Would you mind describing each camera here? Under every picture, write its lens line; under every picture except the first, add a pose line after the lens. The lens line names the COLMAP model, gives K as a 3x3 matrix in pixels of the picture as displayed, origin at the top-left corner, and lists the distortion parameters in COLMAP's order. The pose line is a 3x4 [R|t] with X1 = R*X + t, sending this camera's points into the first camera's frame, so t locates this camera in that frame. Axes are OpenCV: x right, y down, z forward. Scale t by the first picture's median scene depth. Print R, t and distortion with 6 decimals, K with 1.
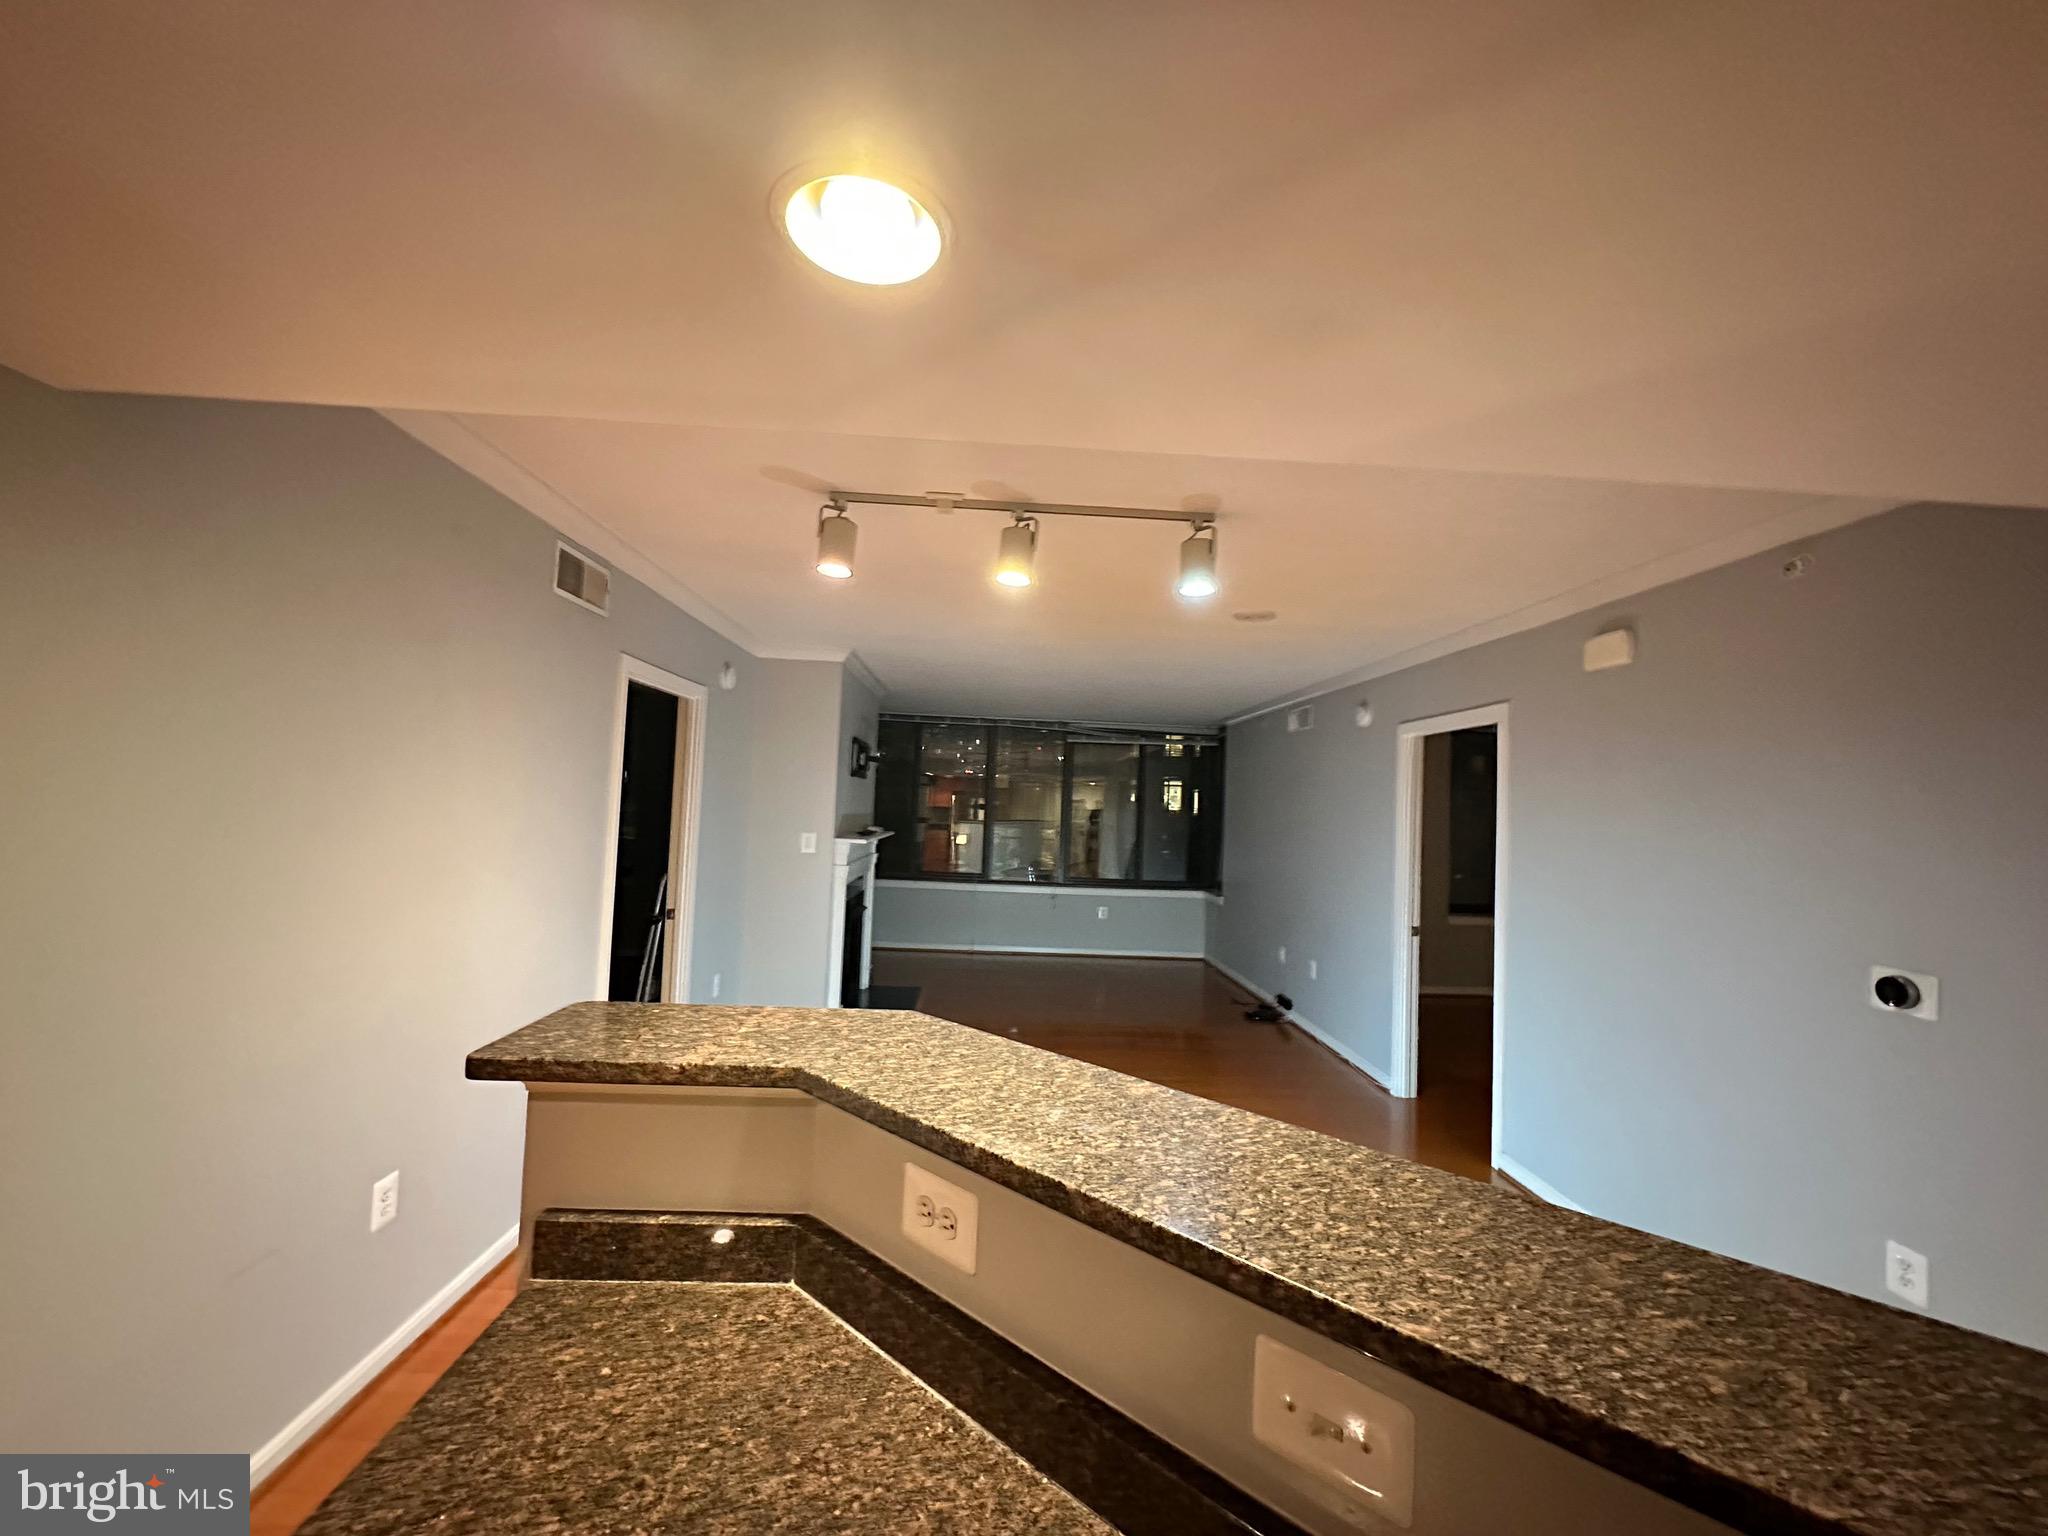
lens RADIAL K [[813.0, 0, 1026.3], [0, 813.0, 766.1], [0, 0, 1]] dist [-0.002713, 0.000146]
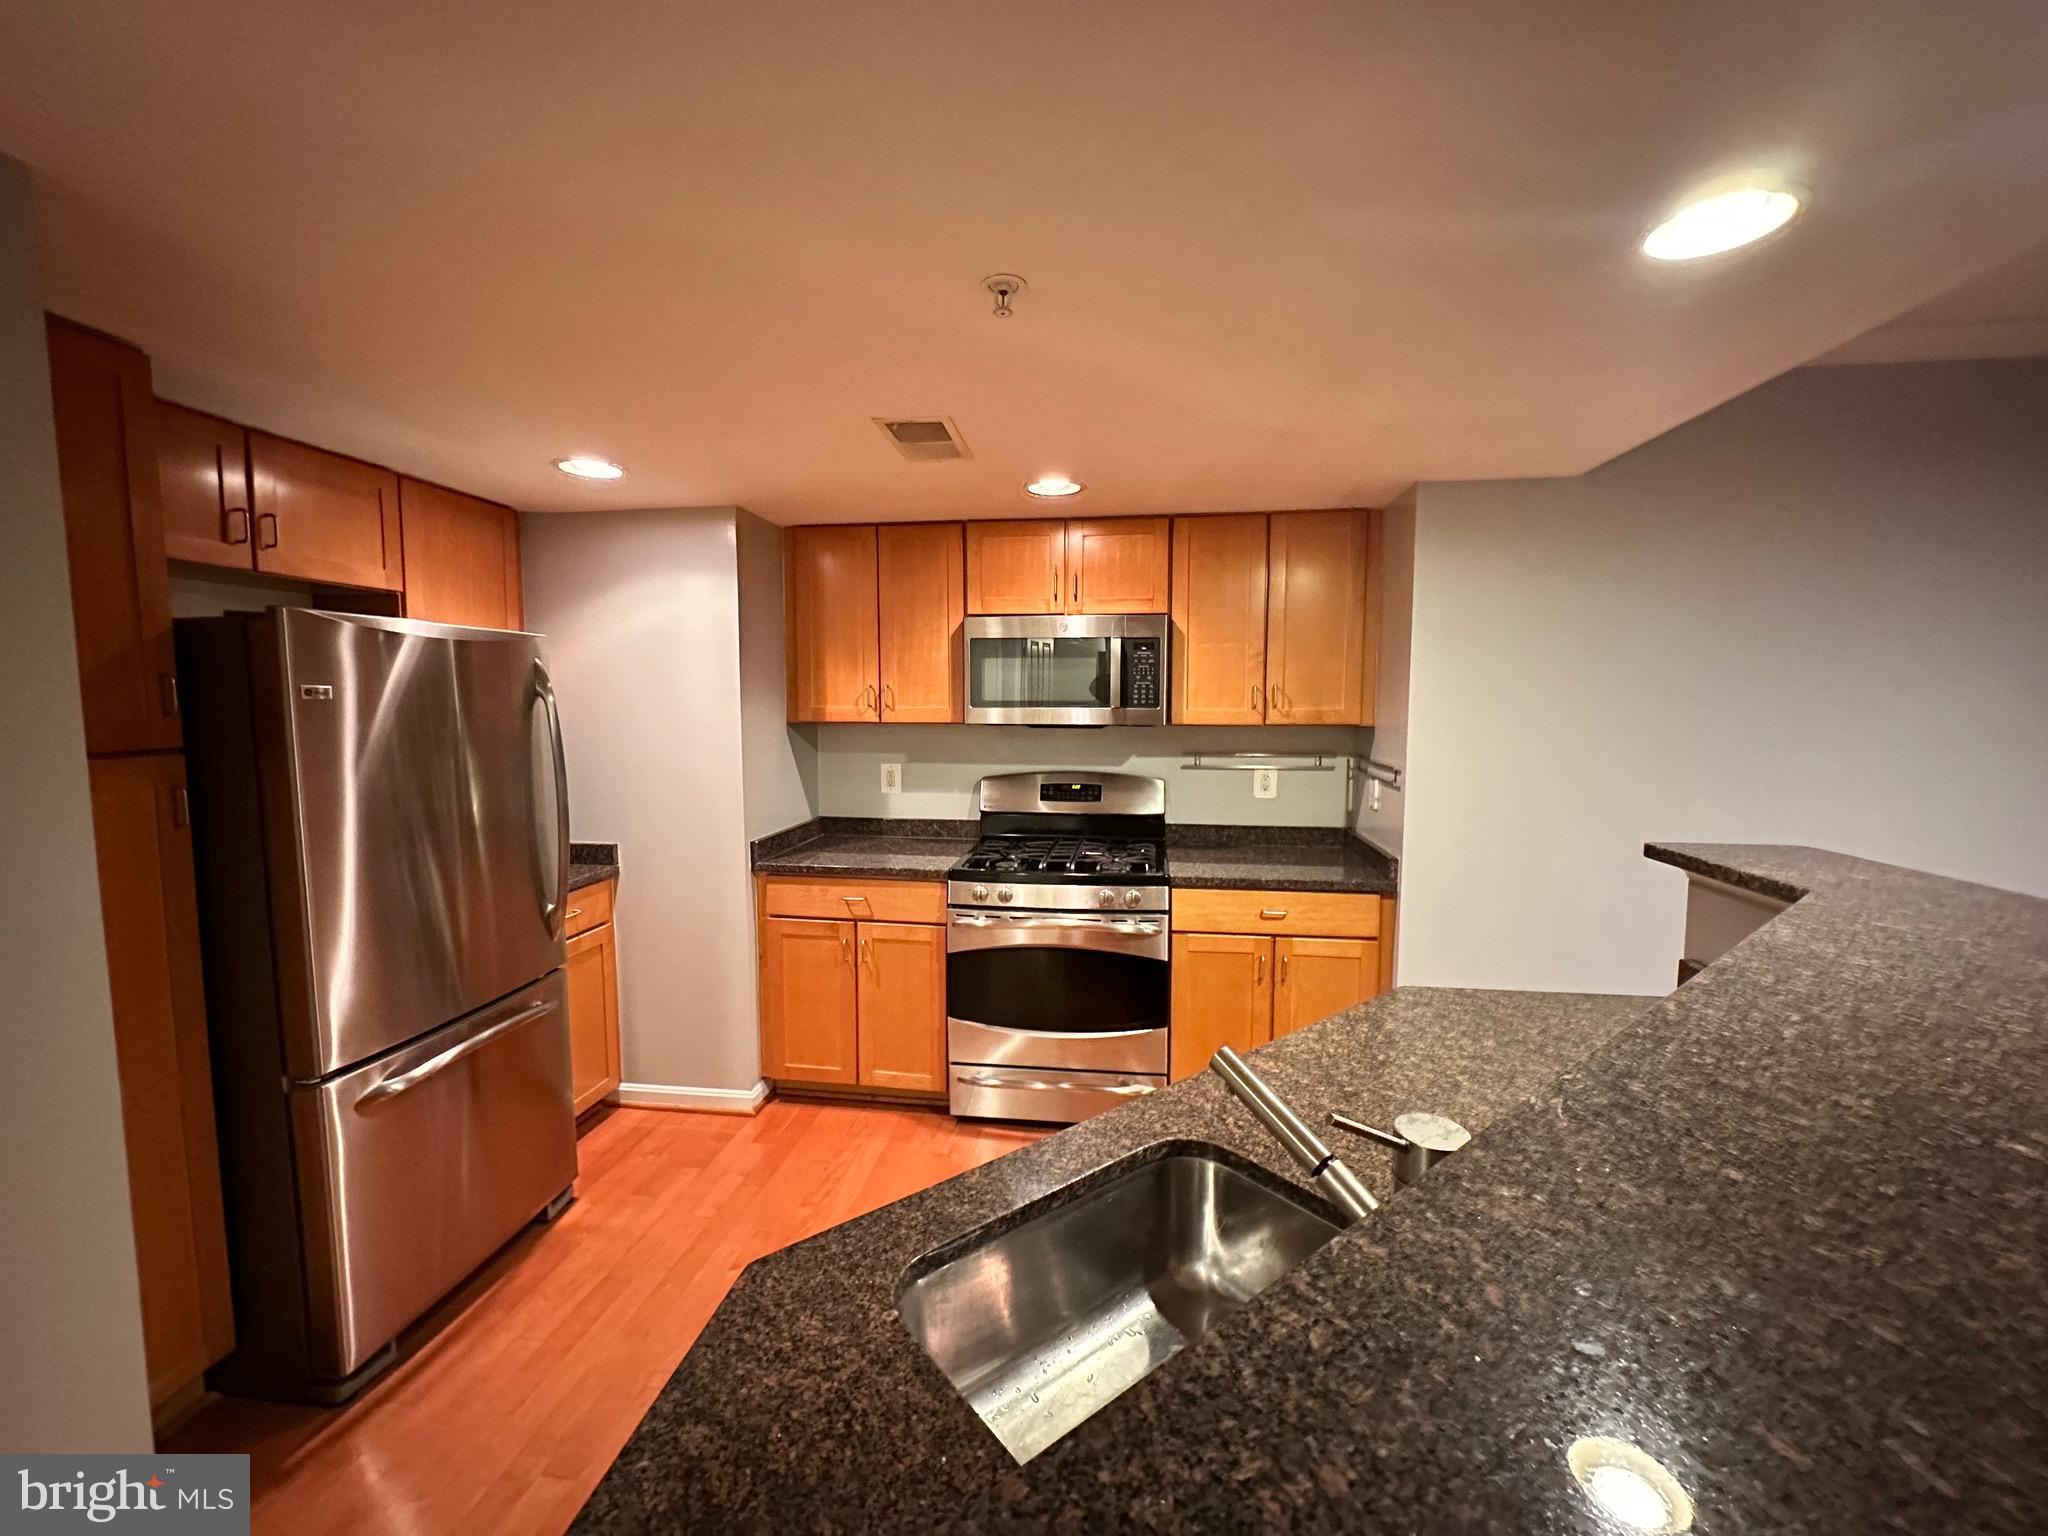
lens RADIAL K [[813.0, 0, 1026.3], [0, 813.0, 766.1], [0, 0, 1]] dist [-0.002713, 0.000146]
pose [[-0.182531, 0.039819, -0.982393, 1.236901], [0.041176, 0.998613, 0.032826, 0.116207], [0.982337, -0.034459, -0.183918, 0.111949]]
